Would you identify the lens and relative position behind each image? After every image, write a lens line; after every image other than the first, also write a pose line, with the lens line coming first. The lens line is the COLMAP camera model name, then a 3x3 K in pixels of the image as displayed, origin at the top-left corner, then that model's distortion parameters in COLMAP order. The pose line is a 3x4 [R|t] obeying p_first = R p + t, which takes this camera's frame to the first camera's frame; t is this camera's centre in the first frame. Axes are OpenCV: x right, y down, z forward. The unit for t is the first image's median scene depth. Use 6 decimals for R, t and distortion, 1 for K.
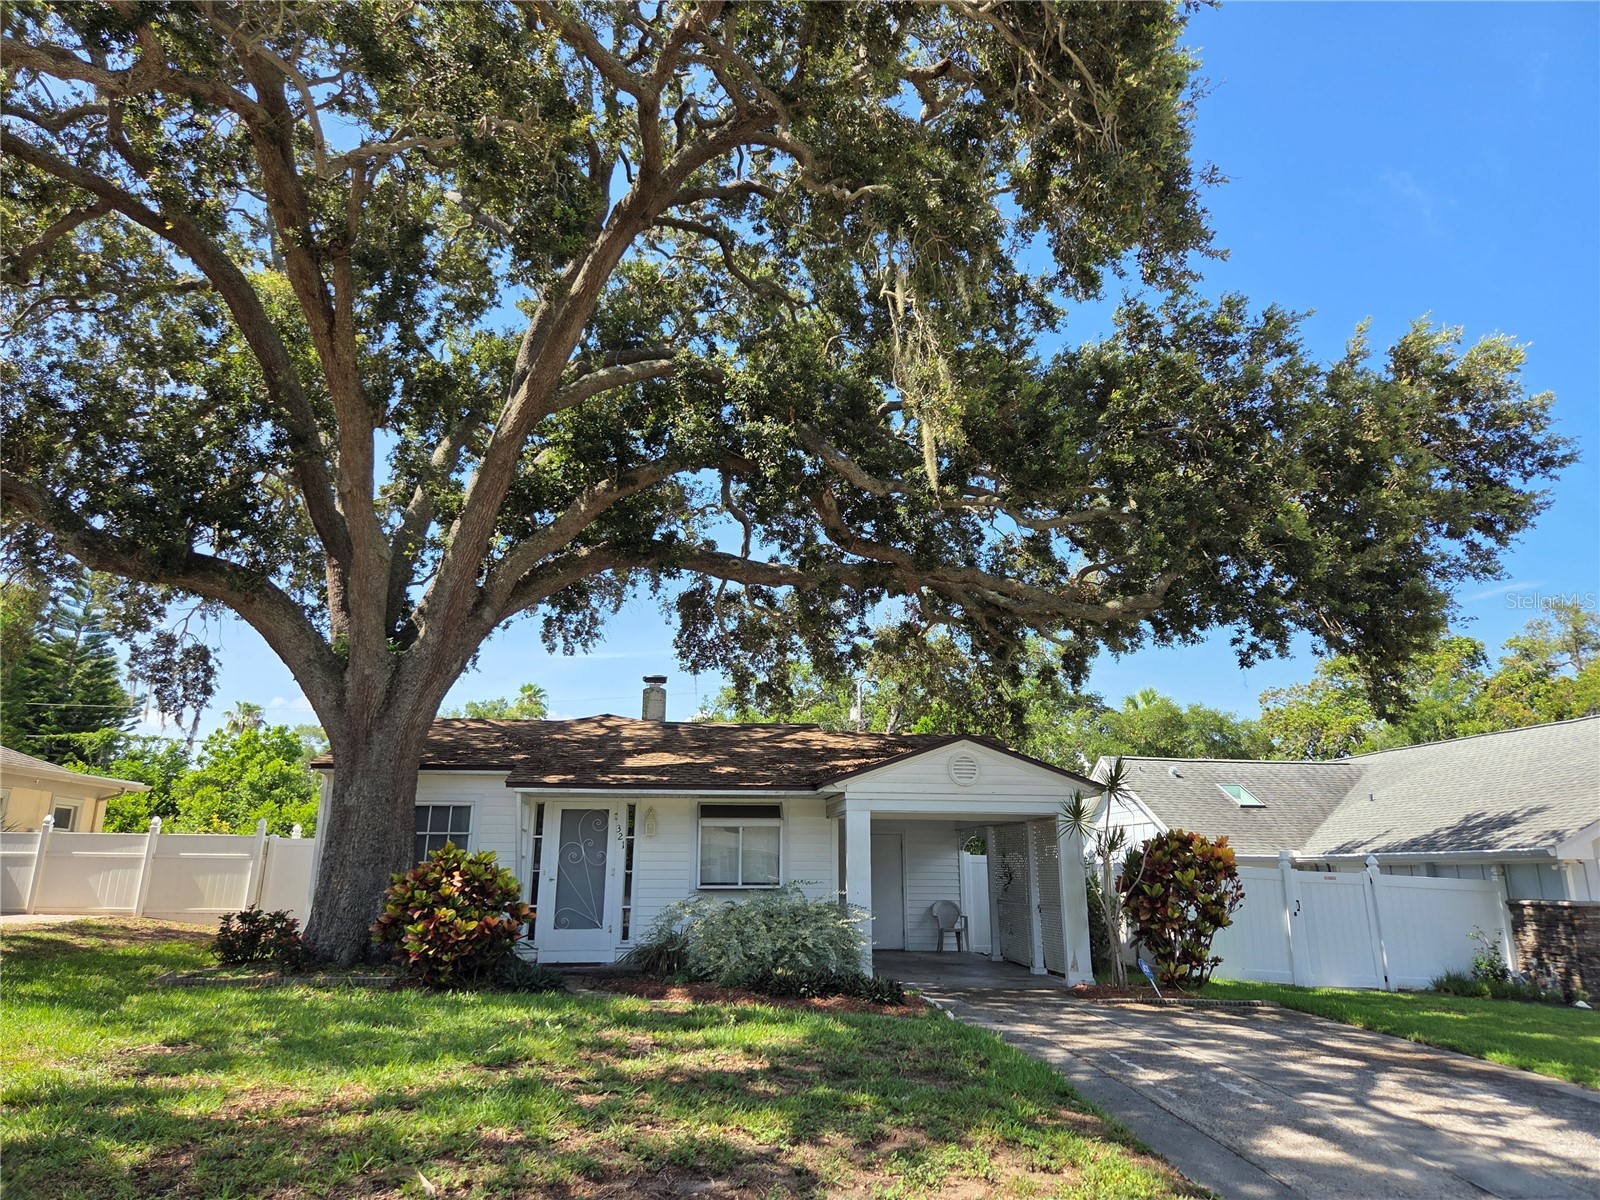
lens RADIAL K [[1077.0, 0, 807.6], [0, 1077.0, 591.4], [0, 0, 1]] dist [0.086260, -0.056663]
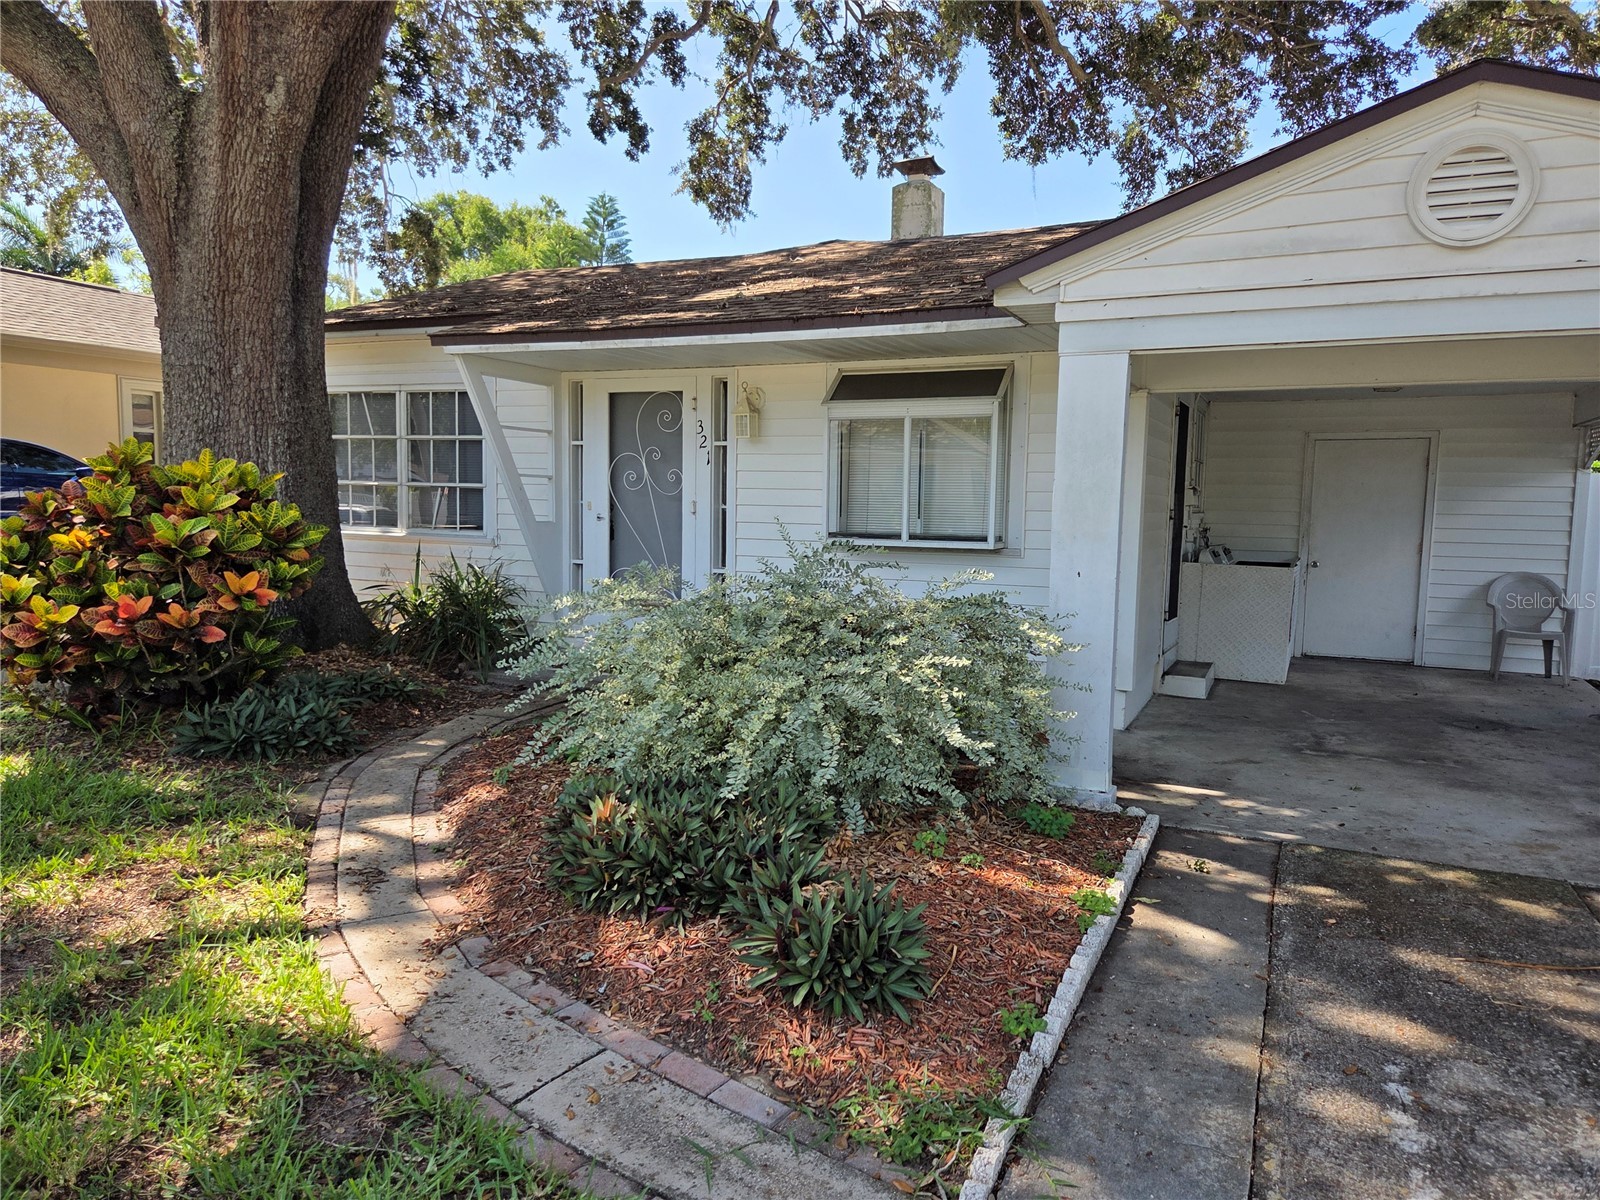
lens RADIAL K [[1076.3, 0, 800.0], [0, 1076.3, 600.0], [0, 0, 1]] dist [0.089139, -0.057865]
pose [[0.849764, 0.062419, -0.523455, 0.111943], [0.119069, 0.944579, 0.305931, 0.113223], [0.513540, -0.322296, 0.795237, 0.459219]]
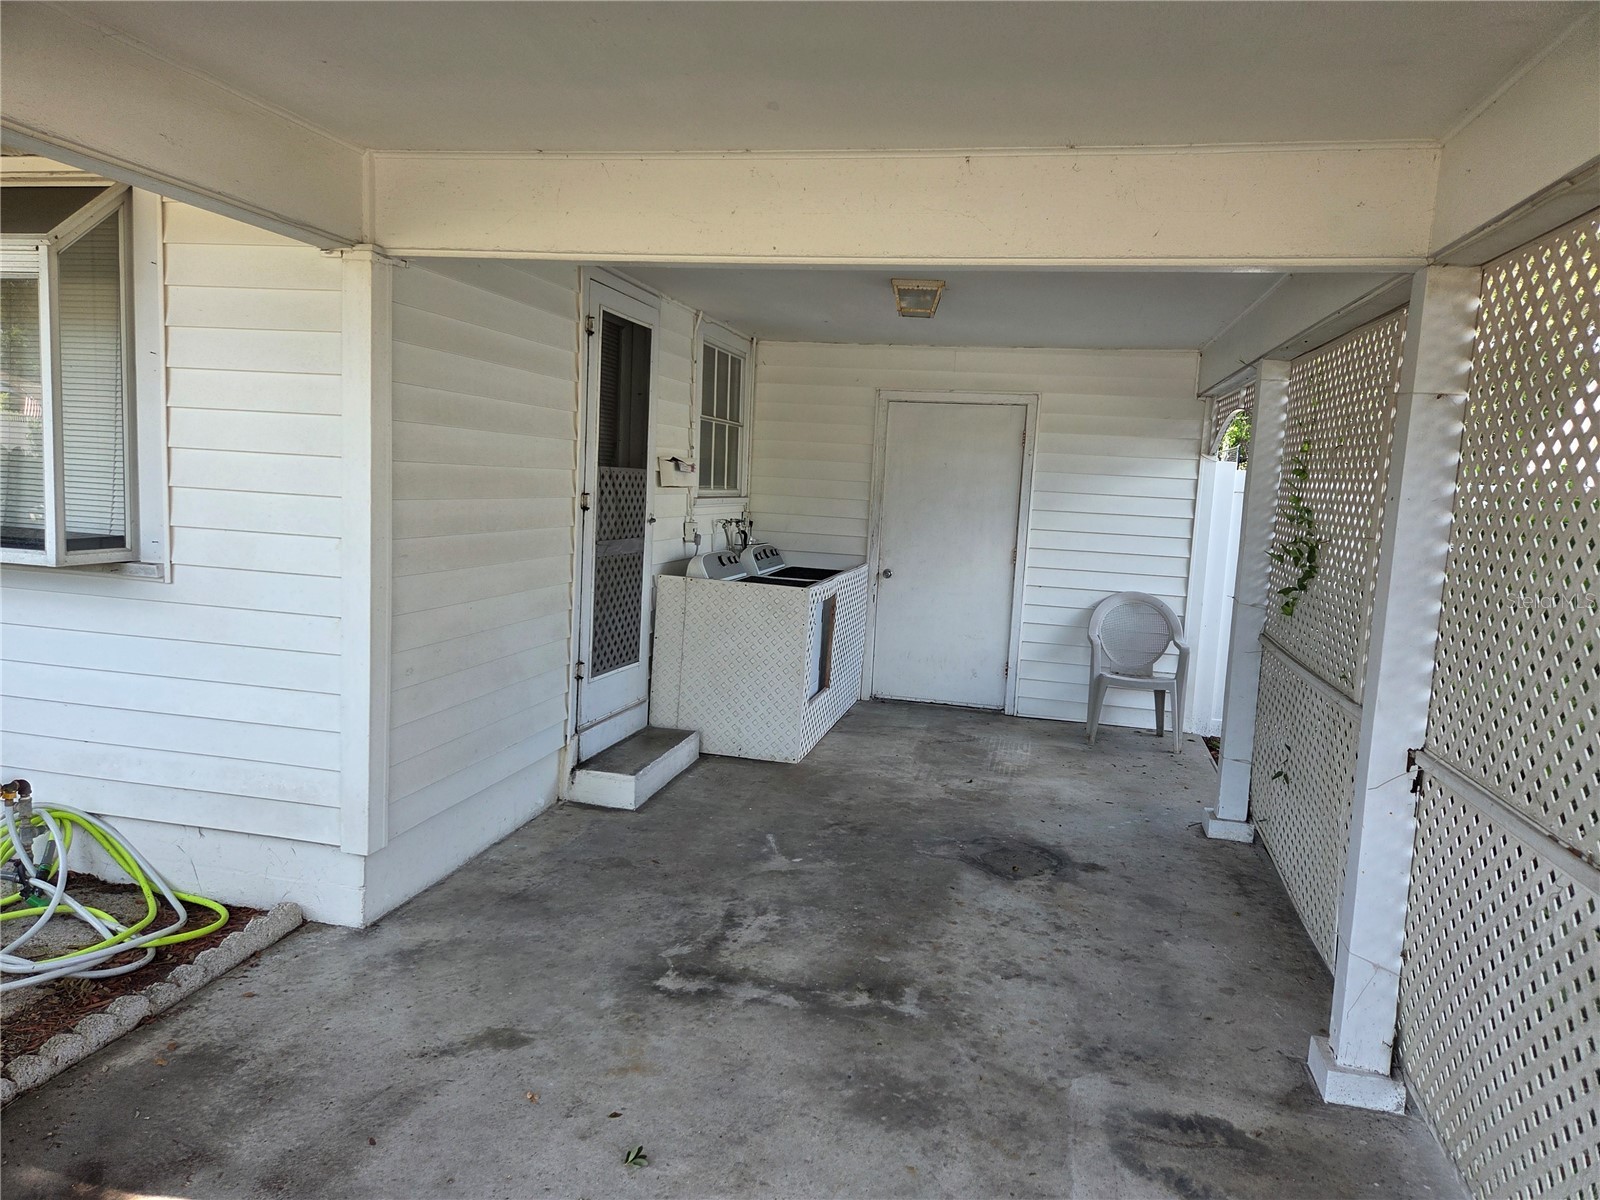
lens RADIAL K [[1077.0, 0, 807.6], [0, 1077.0, 591.4], [0, 0, 1]] dist [0.086260, -0.056663]
pose [[0.938561, 0.085043, -0.334471, 0.144864], [0.037278, 0.938511, 0.343232, 0.162413], [0.343095, -0.334612, 0.877679, 0.665066]]
